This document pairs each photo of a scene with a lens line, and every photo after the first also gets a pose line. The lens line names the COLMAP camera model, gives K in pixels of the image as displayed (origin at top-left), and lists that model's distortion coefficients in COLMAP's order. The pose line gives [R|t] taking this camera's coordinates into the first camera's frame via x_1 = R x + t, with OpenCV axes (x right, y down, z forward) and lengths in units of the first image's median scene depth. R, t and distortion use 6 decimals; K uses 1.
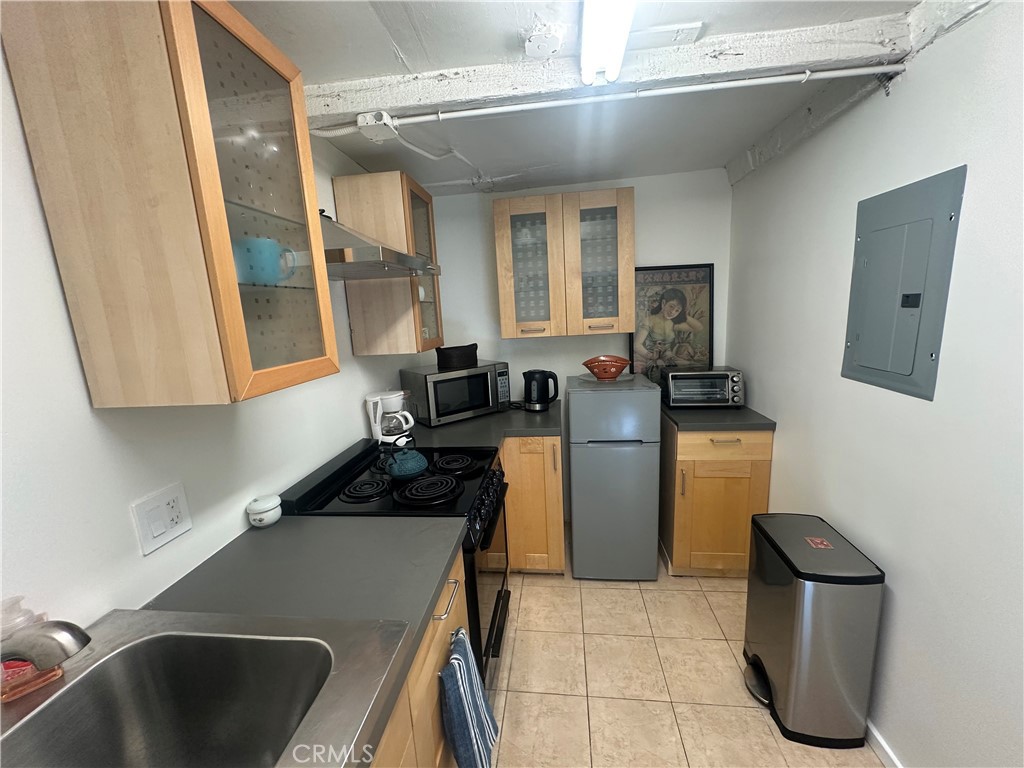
lens RADIAL K [[407.9, 0, 512.0], [0, 407.9, 384.0], [0, 0, 1]] dist [-0.002281, 0.000295]
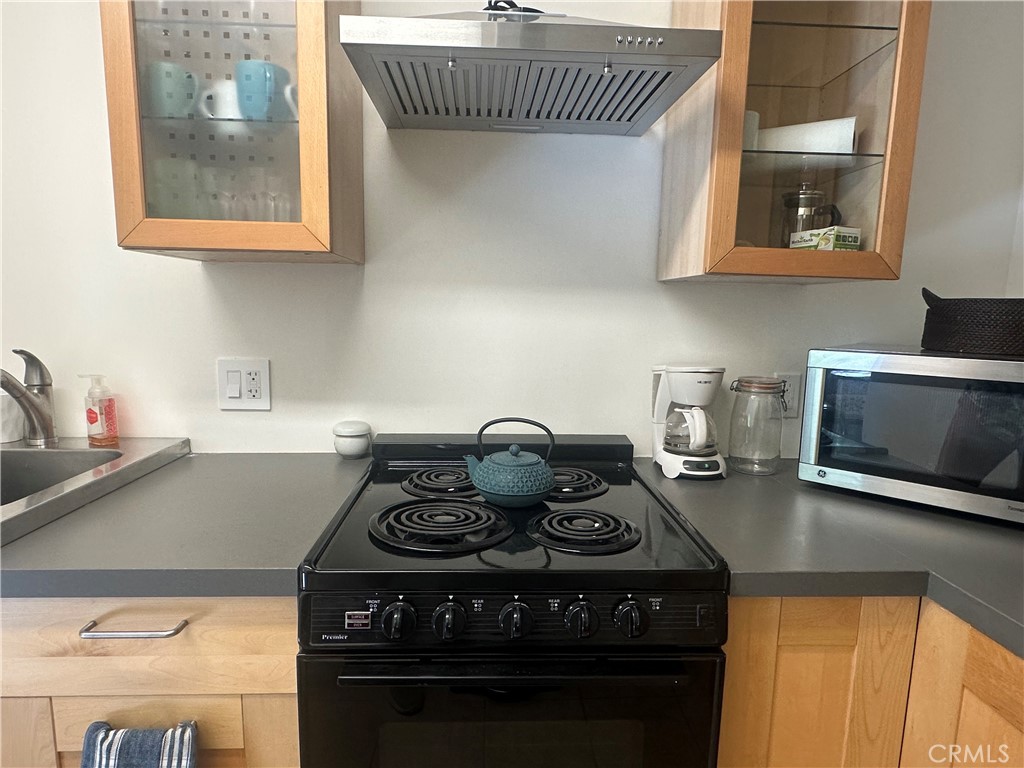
lens RADIAL K [[617.0, 0, 512.0], [0, 617.0, 384.0], [0, 0, 1]] dist [-0.002700, -0.000559]
pose [[0.159466, 0.191619, -0.968428, 0.377094], [-0.206654, 0.965727, 0.157056, -0.025796], [0.965331, 0.175084, 0.193599, 0.699903]]
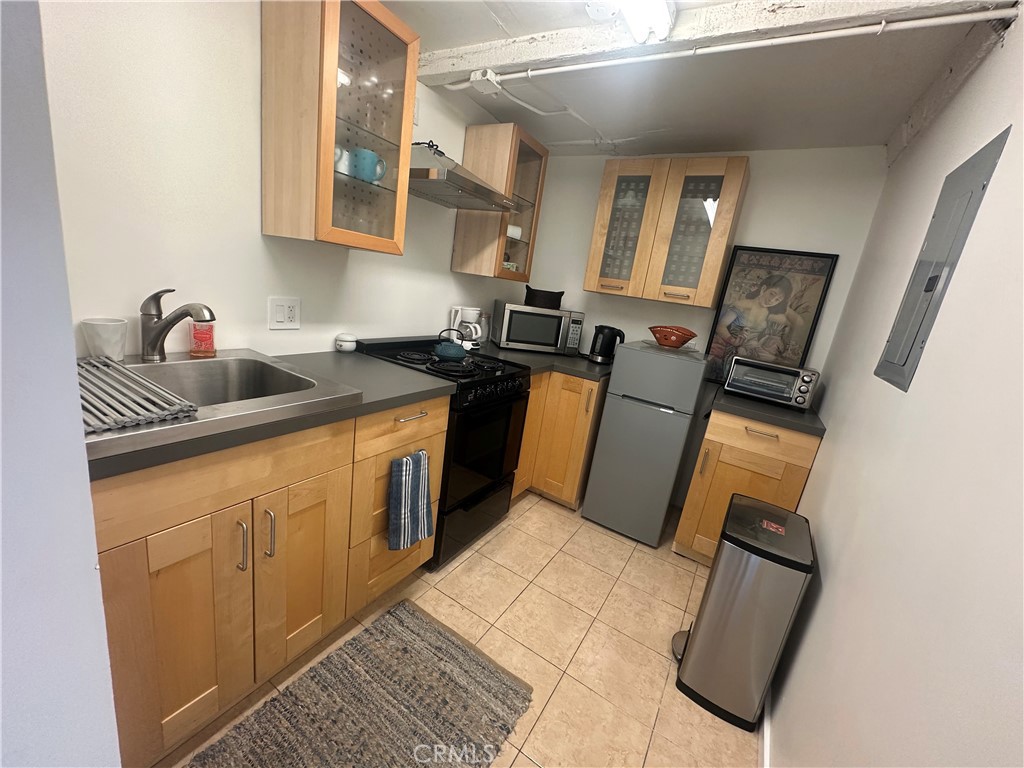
lens RADIAL K [[407.9, 0, 512.0], [0, 407.9, 384.0], [0, 0, 1]] dist [-0.002281, 0.000295]
pose [[0.888013, 0.279201, -0.365349, 0.351242], [-0.264782, 0.960087, 0.090126, 0.107271], [0.375931, 0.016705, 0.926497, -0.106377]]
